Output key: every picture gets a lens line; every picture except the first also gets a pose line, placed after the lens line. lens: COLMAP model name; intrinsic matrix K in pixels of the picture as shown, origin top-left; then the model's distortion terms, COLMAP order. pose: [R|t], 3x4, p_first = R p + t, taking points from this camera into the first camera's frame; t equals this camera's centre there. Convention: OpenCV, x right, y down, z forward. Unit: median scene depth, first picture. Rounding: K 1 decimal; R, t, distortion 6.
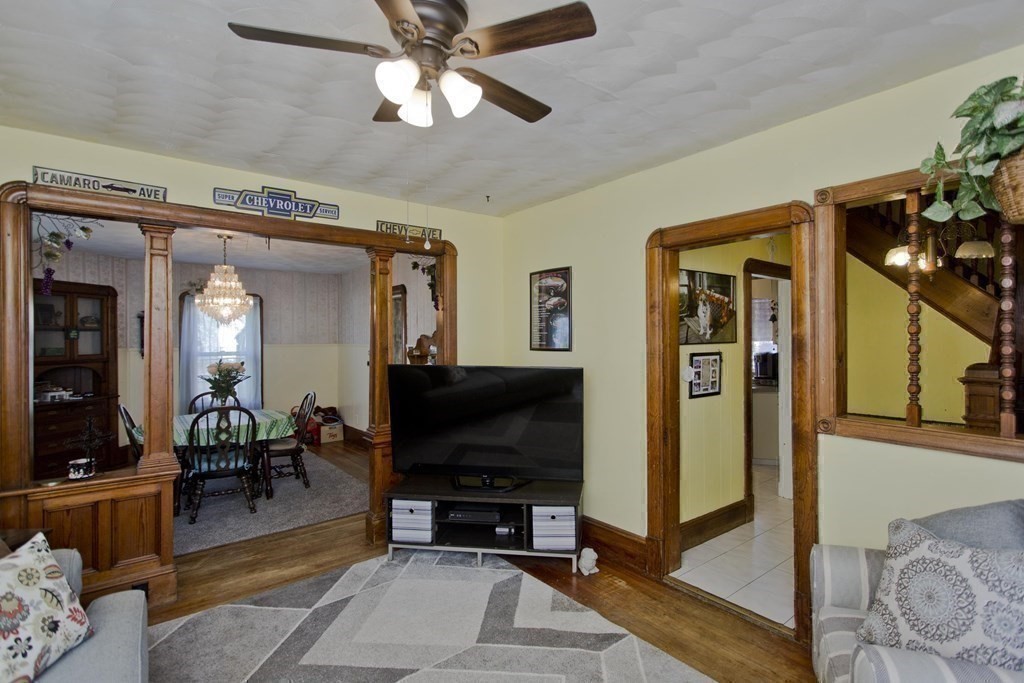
lens RADIAL K [[493.6, 0, 531.2], [0, 493.6, 339.5], [0, 0, 1]] dist [-0.000124, 0.000208]
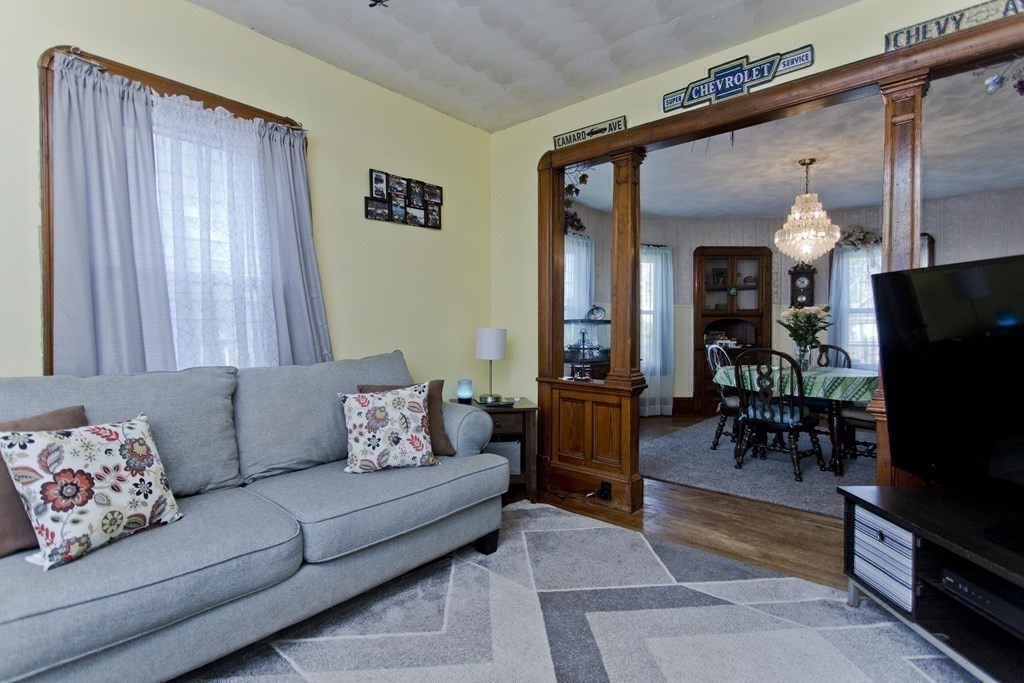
lens RADIAL K [[493.6, 0, 531.2], [0, 493.6, 339.5], [0, 0, 1]] dist [-0.000124, 0.000208]
pose [[0.167038, 0.025198, -0.985628, 0.223607], [-0.002994, 0.999682, 0.025049, 0.117948], [0.985946, -0.001234, 0.167061, 0.528353]]
